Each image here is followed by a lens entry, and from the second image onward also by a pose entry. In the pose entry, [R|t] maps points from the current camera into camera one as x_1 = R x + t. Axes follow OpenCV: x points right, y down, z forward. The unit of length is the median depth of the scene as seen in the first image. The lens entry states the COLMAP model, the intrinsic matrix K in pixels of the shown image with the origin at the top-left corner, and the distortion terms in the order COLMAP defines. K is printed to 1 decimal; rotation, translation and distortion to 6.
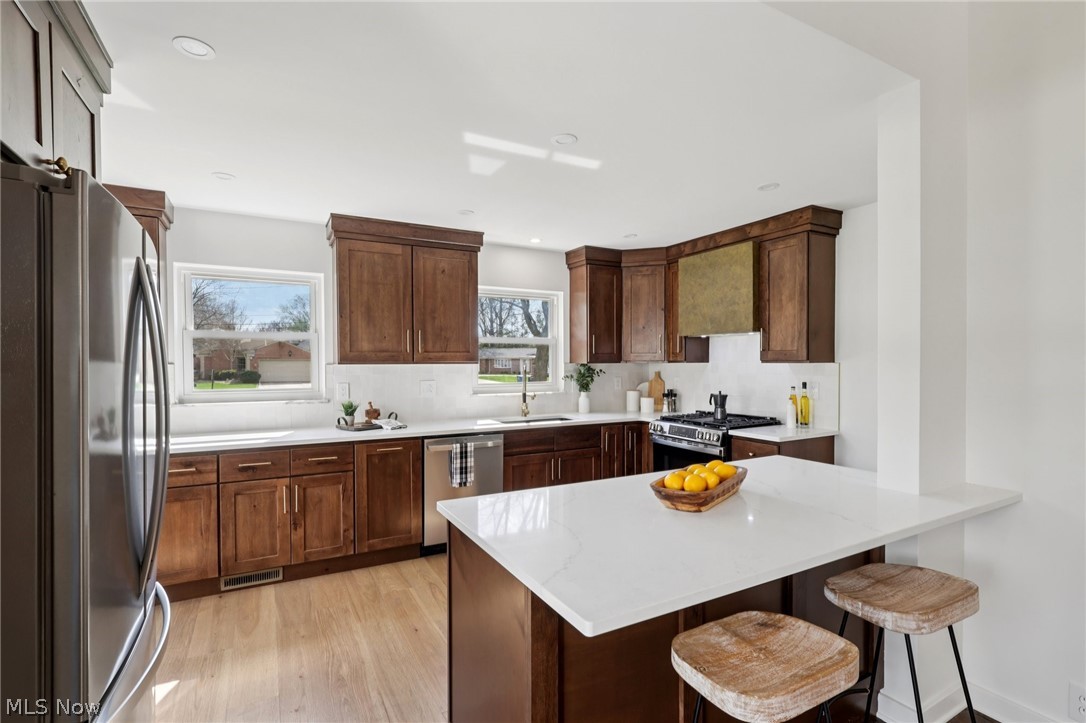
lens RADIAL K [[500.1, 0, 543.0], [0, 500.1, 361.5], [0, 0, 1]] dist [0.002843, 0.000312]
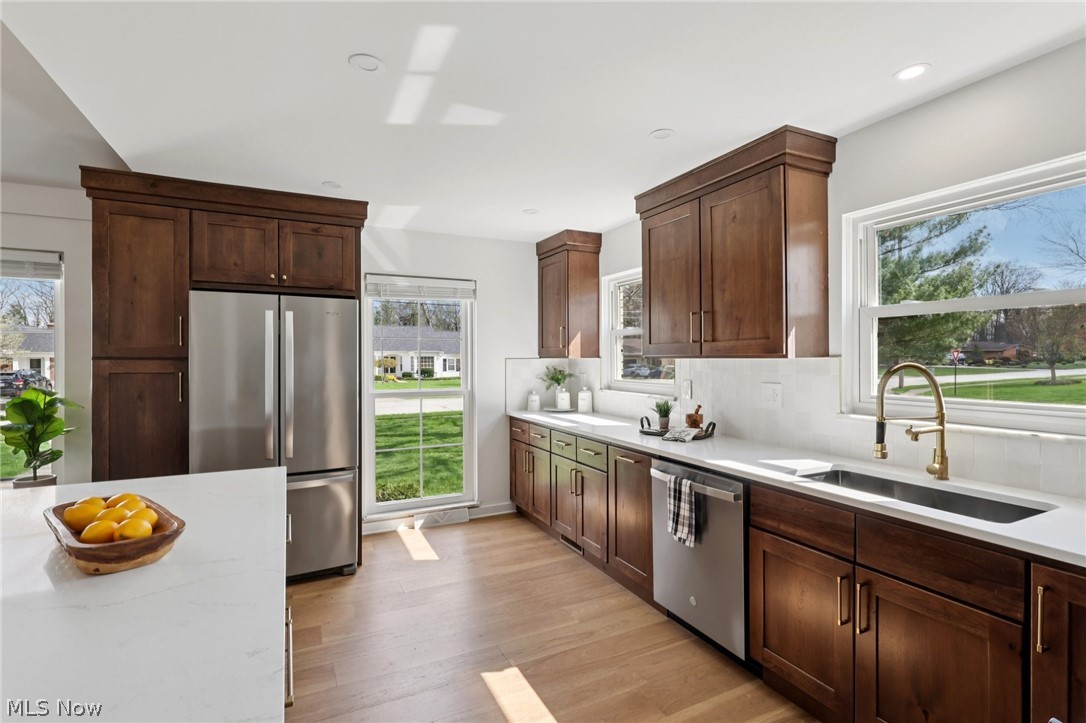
lens RADIAL K [[525.0, 0, 561.1], [0, 525.0, 355.1], [0, 0, 1]] dist [0.000462, 0.000046]
pose [[-0.032633, -0.003814, -0.999460, 0.463123], [0.004168, 0.999984, -0.003952, 0.002375], [0.999459, -0.004294, -0.032616, 0.737468]]
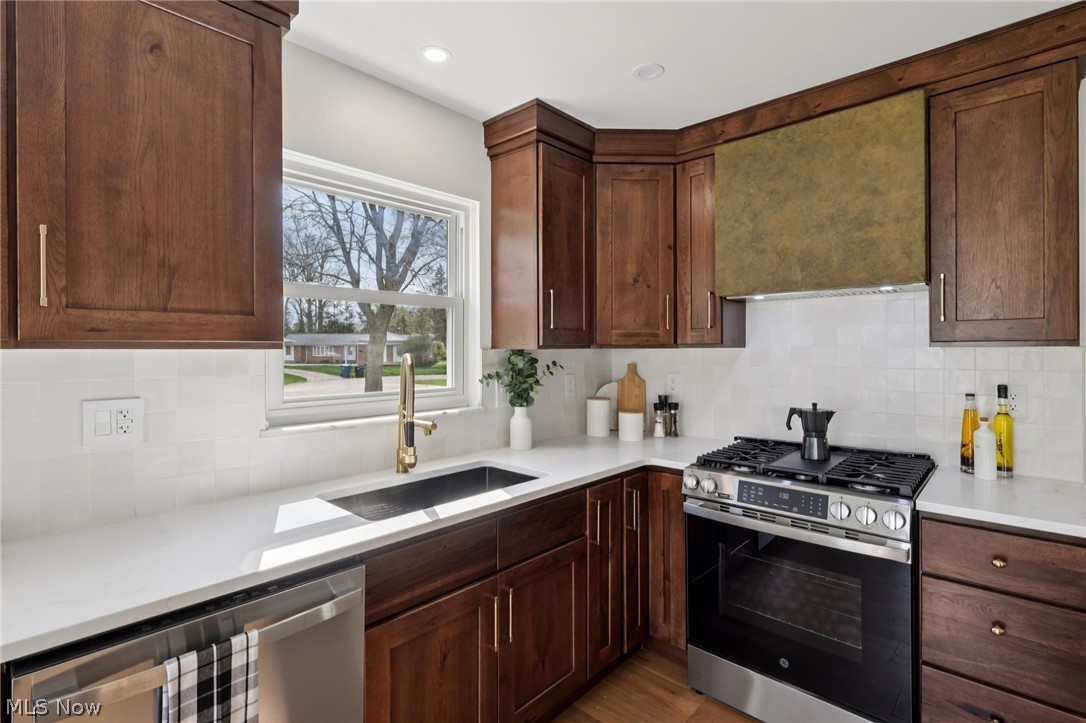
lens RADIAL K [[523.2, 0, 548.3], [0, 523.2, 344.5], [0, 0, 1]] dist [0.000433, 0.000230]
pose [[0.947062, 0.003055, 0.321035, -0.068498], [-0.000103, 0.999958, -0.009213, 0.004690], [-0.321050, 0.008692, 0.947022, 0.575903]]
